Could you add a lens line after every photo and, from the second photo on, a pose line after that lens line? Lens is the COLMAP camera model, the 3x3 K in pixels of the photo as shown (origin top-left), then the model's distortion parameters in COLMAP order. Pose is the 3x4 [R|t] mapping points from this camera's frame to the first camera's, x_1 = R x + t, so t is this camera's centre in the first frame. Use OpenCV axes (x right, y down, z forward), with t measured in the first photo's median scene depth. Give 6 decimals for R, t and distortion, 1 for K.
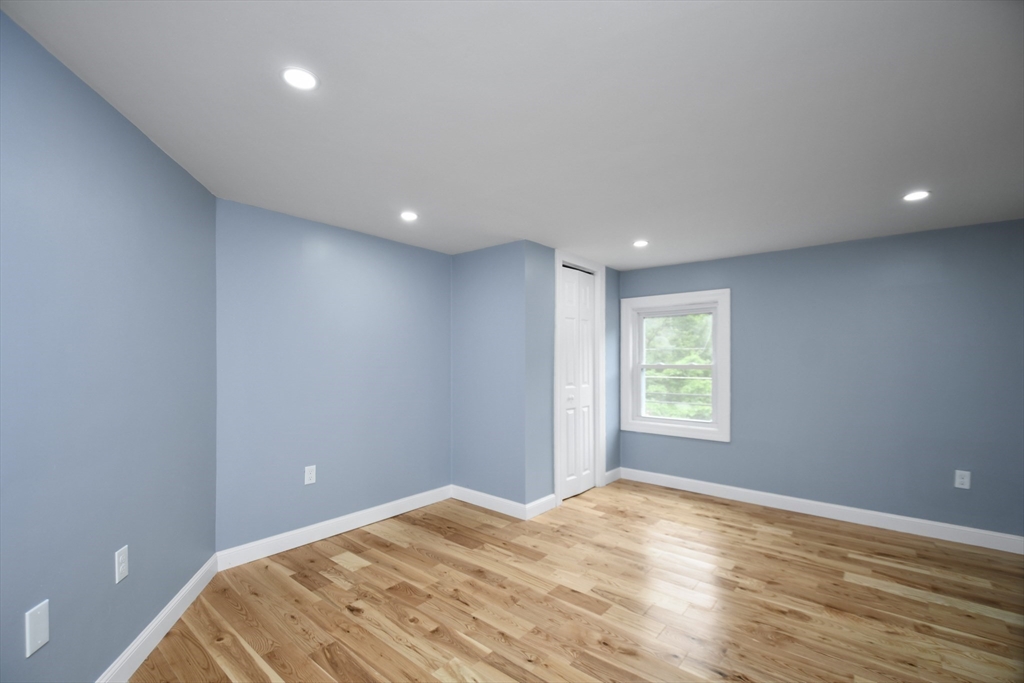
lens RADIAL K [[445.9, 0, 506.7], [0, 445.9, 346.3], [0, 0, 1]] dist [0.016971, -0.013848]
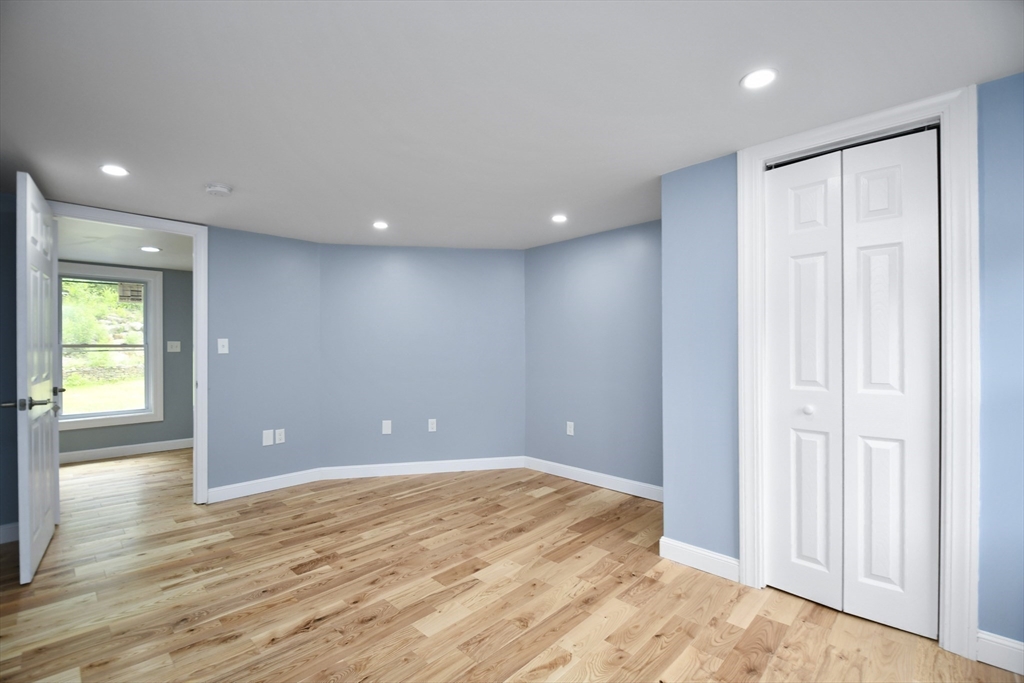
lens RADIAL K [[445.9, 0, 507.2], [0, 445.9, 347.3], [0, 0, 1]] dist [0.016971, -0.013848]
pose [[-0.073444, -0.003092, -0.997295, 1.022641], [0.033463, 0.999424, -0.005563, 0.049143], [0.996738, -0.033781, -0.073298, 1.031302]]
